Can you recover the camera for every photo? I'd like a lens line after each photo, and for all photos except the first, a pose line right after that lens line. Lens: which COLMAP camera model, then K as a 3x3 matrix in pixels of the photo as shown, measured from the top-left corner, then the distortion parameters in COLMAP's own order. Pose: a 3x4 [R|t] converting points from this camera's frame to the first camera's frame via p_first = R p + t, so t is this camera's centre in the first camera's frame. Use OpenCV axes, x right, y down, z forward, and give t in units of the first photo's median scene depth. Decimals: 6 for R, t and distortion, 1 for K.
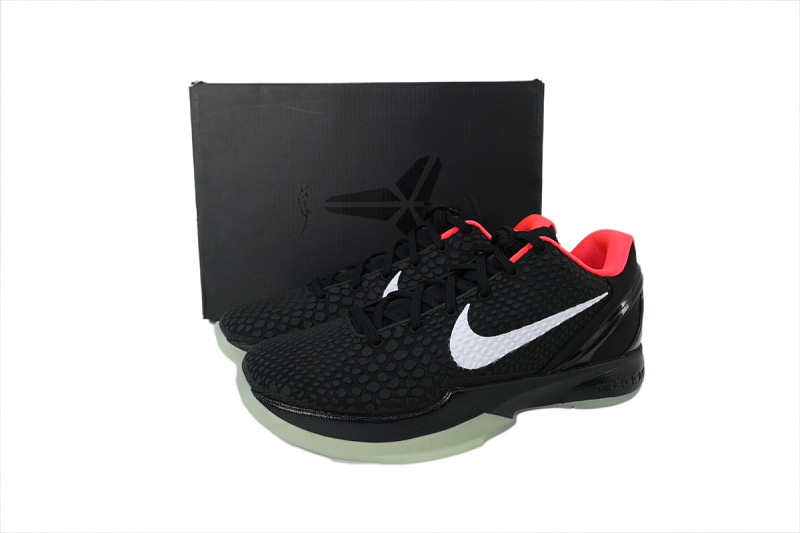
lens RADIAL K [[542.2, 0, 400.0], [0, 542.2, 266.5], [0, 0, 1]] dist [0.076196, 0.000264]
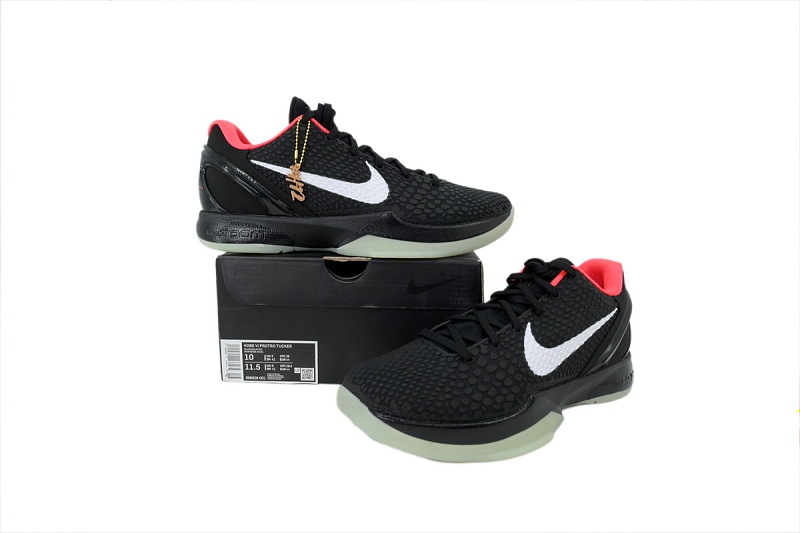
lens RADIAL K [[542.2, 0, 400.0], [0, 542.2, 266.5], [0, 0, 1]] dist [0.076196, 0.000264]
pose [[0.958950, -0.025651, 0.282412, -0.513996], [0.040580, 0.998064, -0.047138, -0.011009], [-0.280656, 0.056663, 0.958134, -0.098040]]
